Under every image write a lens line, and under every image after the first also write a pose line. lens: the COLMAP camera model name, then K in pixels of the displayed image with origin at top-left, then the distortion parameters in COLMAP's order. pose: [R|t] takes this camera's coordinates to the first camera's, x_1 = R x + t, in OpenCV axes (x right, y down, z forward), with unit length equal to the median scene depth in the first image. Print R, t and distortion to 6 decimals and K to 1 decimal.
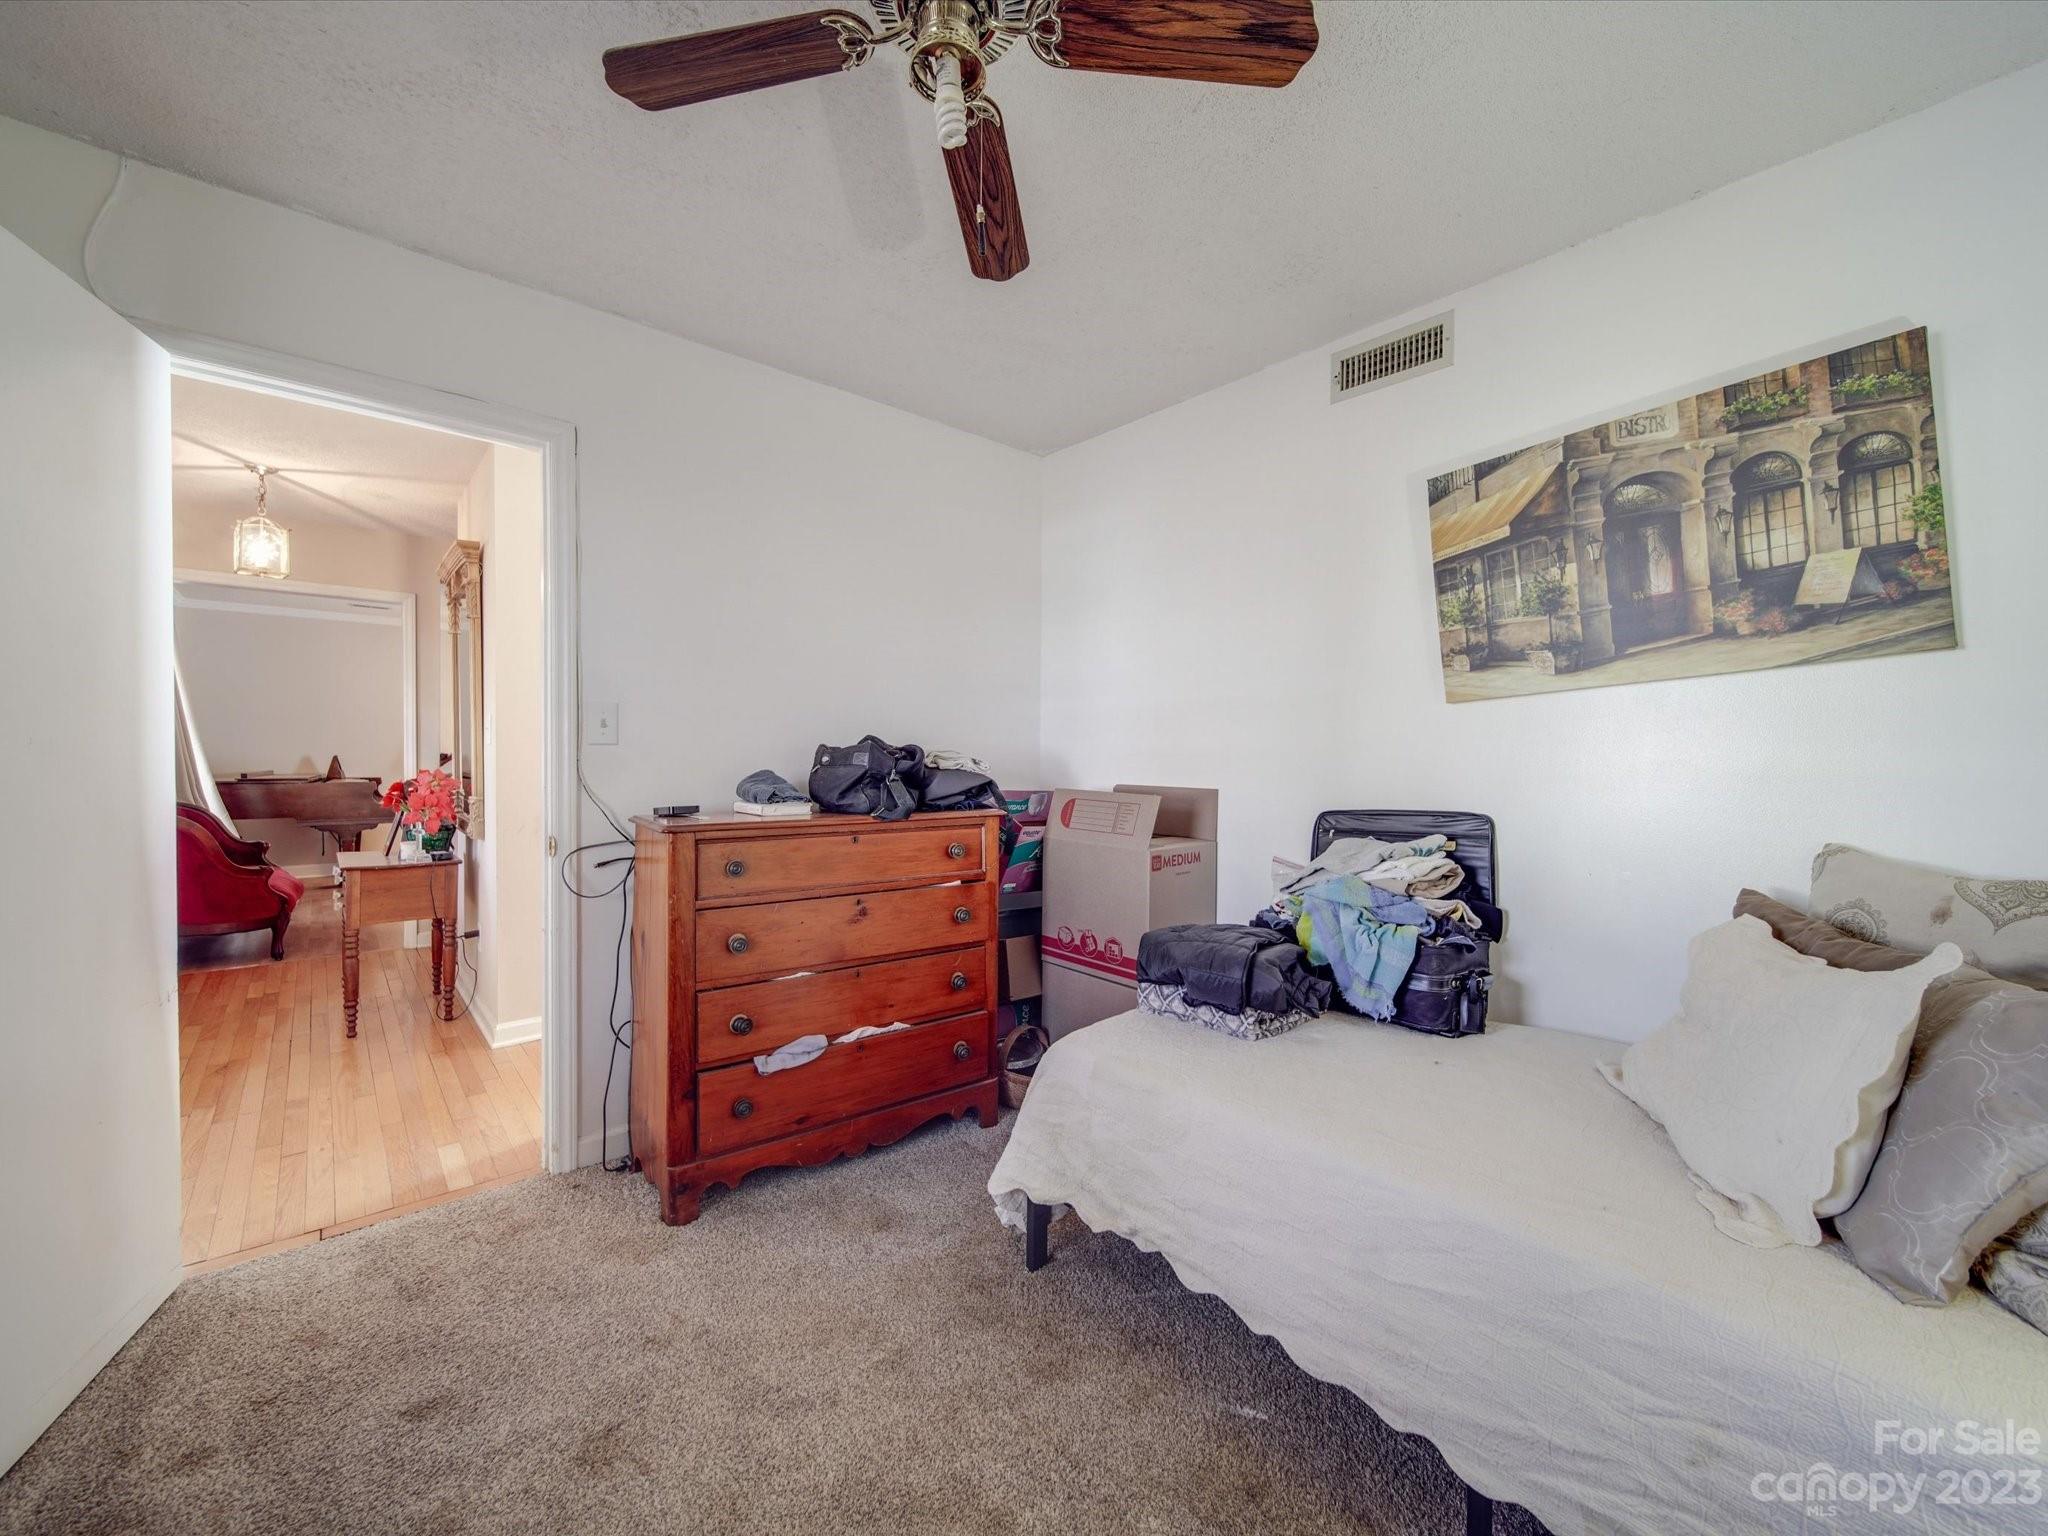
lens RADIAL K [[817.1, 0, 1032.0], [0, 817.1, 755.2], [0, 0, 1]] dist [0.000954, -0.001500]
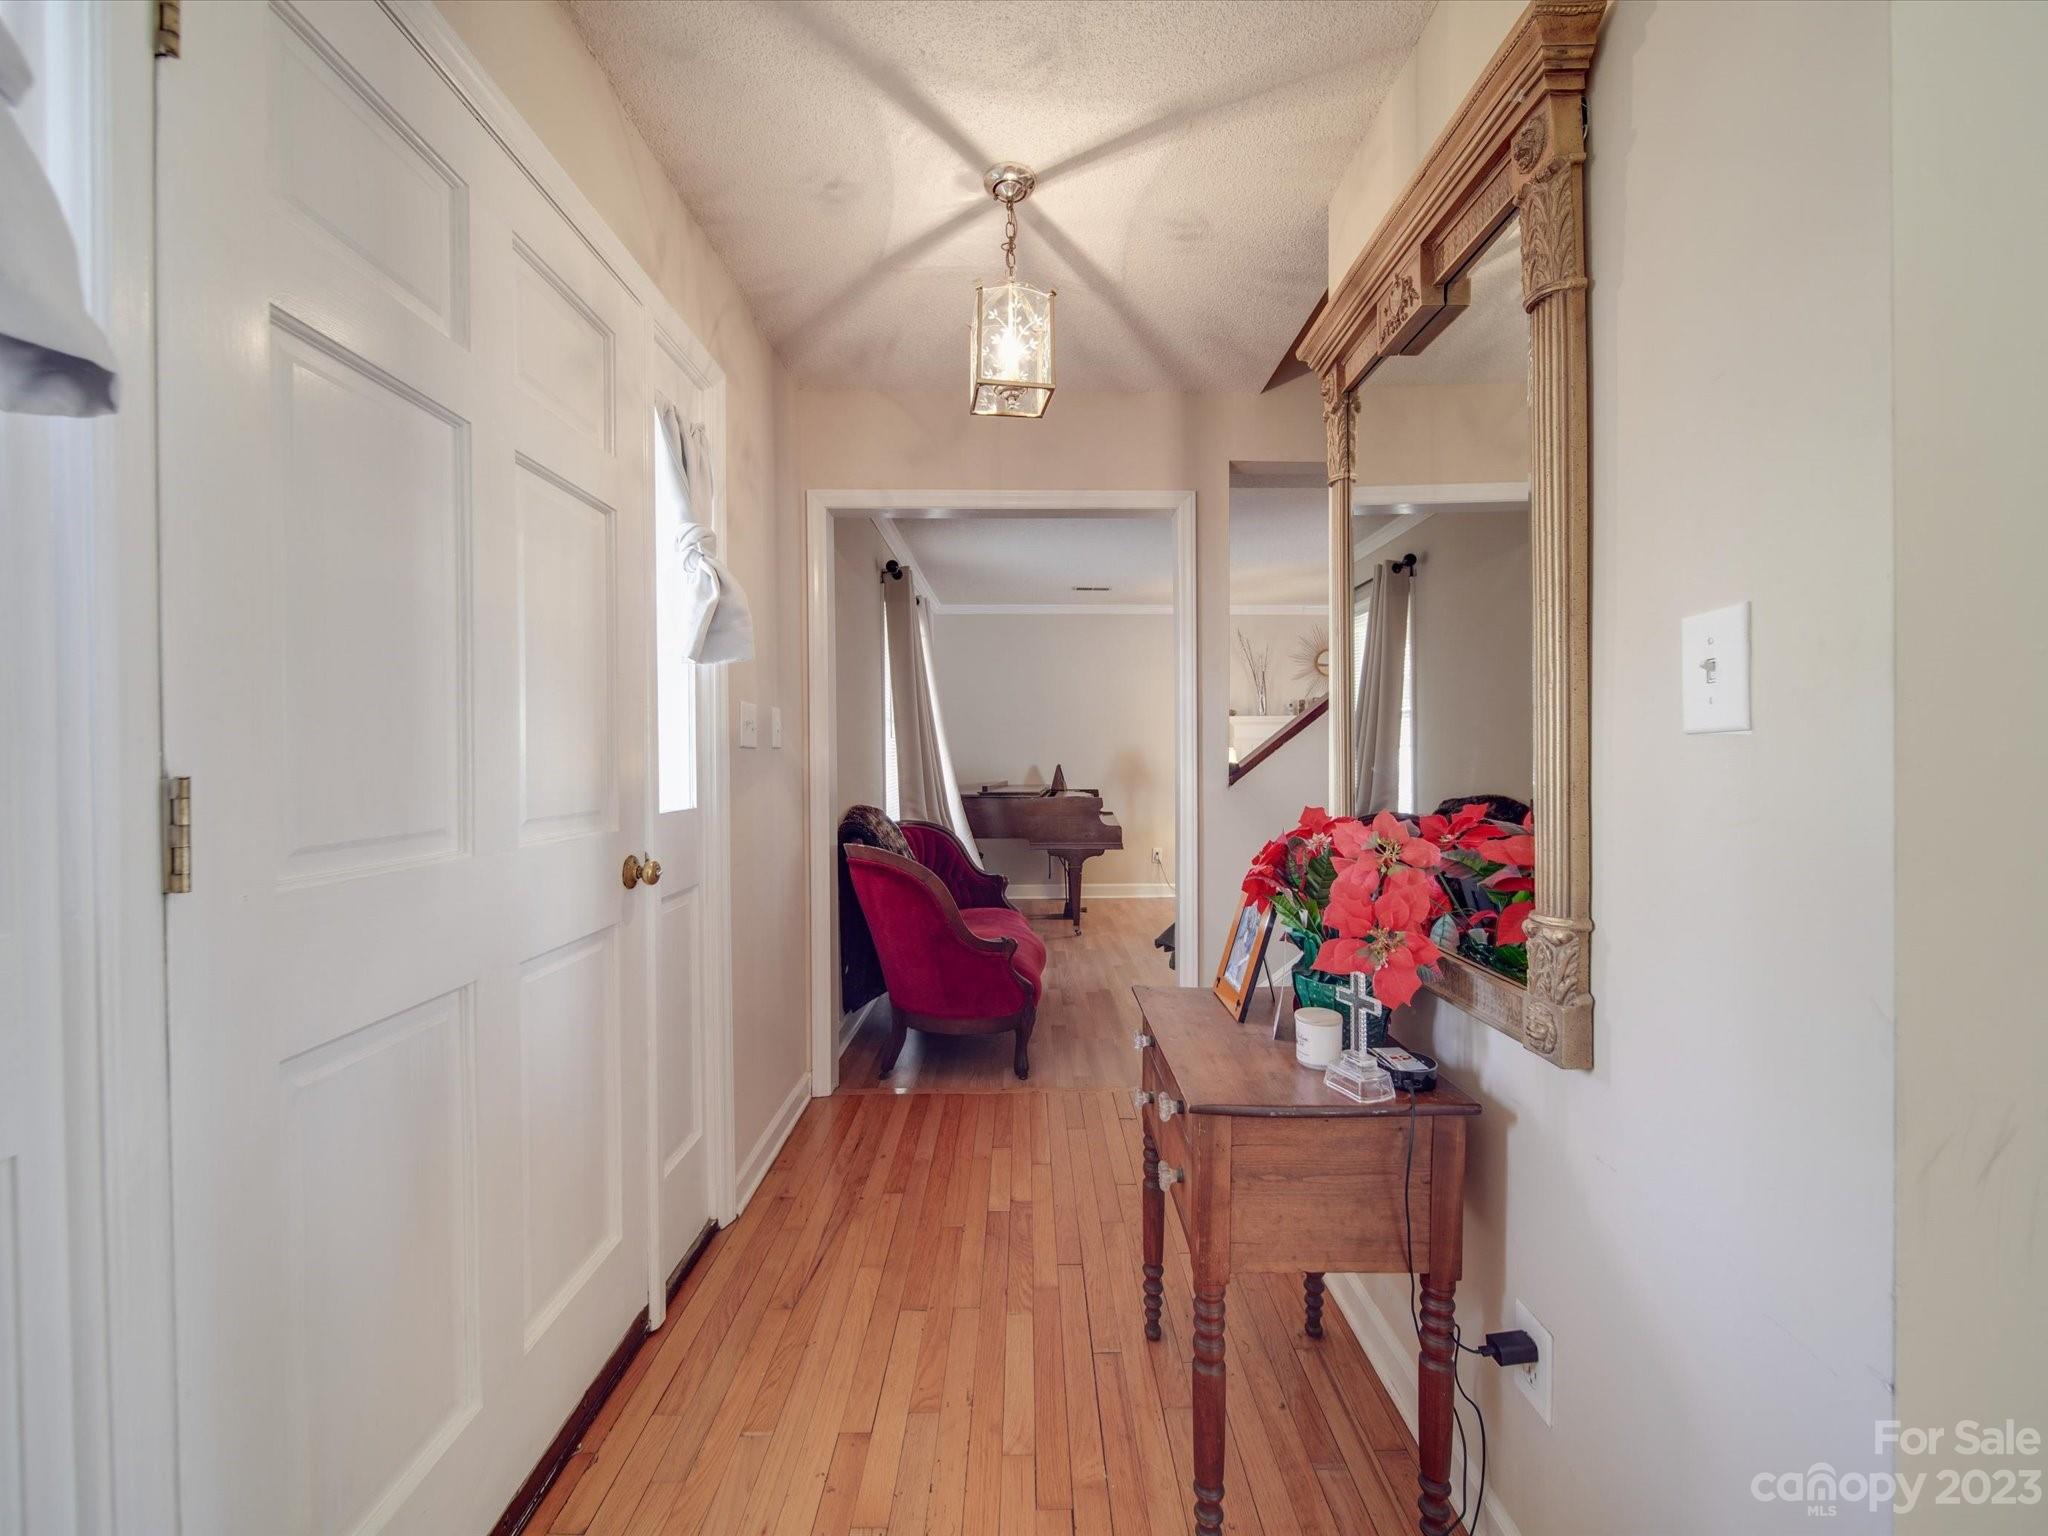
lens RADIAL K [[817.1, 0, 1023.7], [0, 817.1, 765.5], [0, 0, 1]] dist [0.000954, -0.001500]
pose [[0.751840, 0.000783, -0.659345, -0.353558], [0.001595, 0.999994, 0.003006, -0.002631], [0.659344, -0.003312, 0.751834, 0.366533]]
